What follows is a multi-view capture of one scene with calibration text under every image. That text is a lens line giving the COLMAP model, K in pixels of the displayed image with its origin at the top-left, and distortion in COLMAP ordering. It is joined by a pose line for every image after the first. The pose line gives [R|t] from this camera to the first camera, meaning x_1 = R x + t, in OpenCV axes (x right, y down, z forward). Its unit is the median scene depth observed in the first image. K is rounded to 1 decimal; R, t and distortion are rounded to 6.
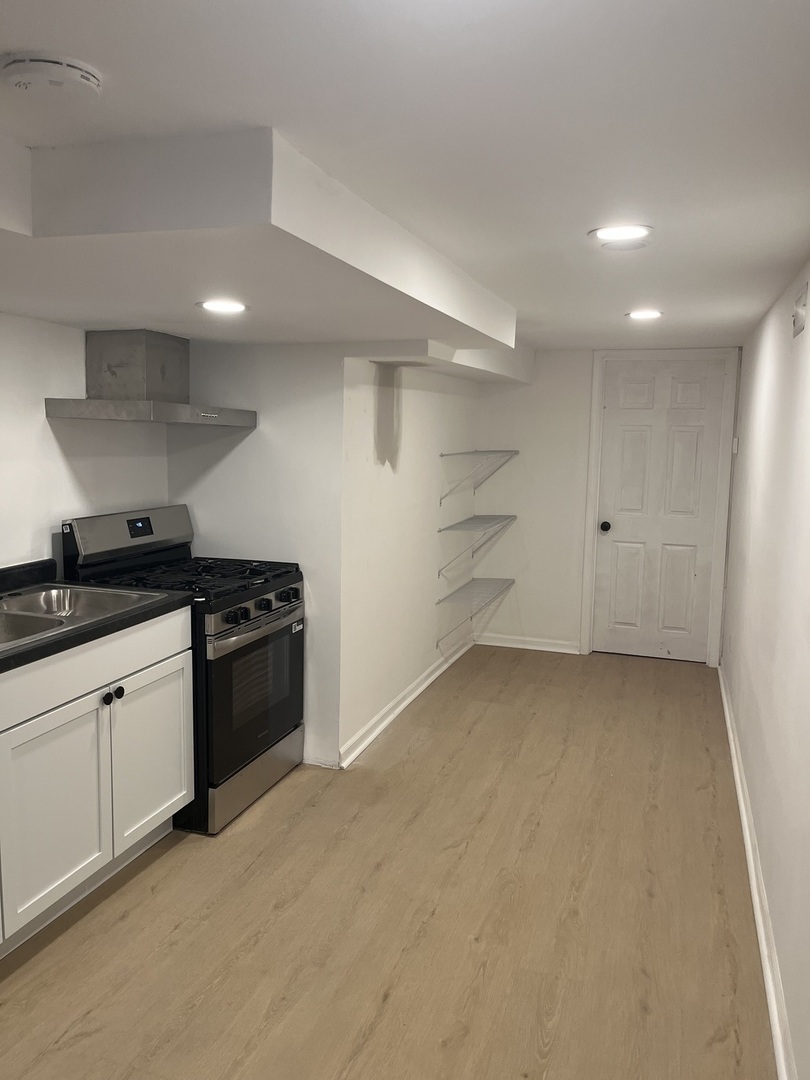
lens RADIAL K [[792.7, 0, 428.9], [0, 792.7, 532.6], [0, 0, 1]] dist [-0.007543, -0.014387]
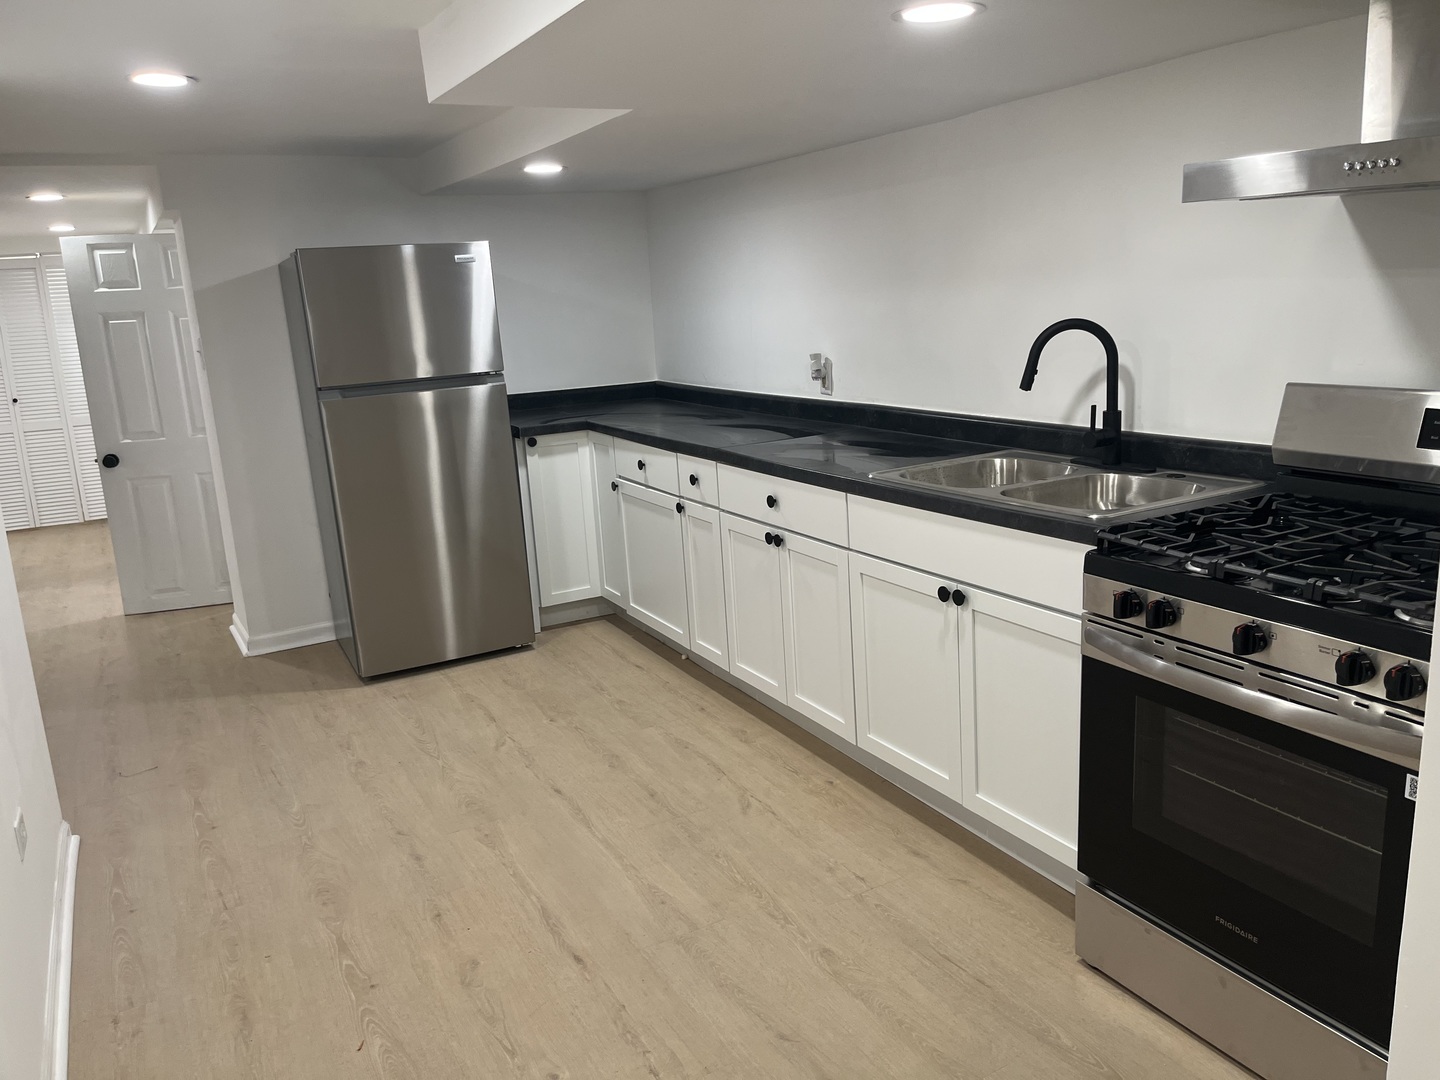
lens RADIAL K [[1057.0, 0, 713.7], [0, 1057.0, 524.5], [0, 0, 1]] dist [-0.007543, -0.014387]
pose [[-0.688484, 0.172960, -0.704326, 0.474931], [-0.055807, 0.955633, 0.289224, -0.144863], [0.723102, 0.238433, -0.648285, 1.499718]]
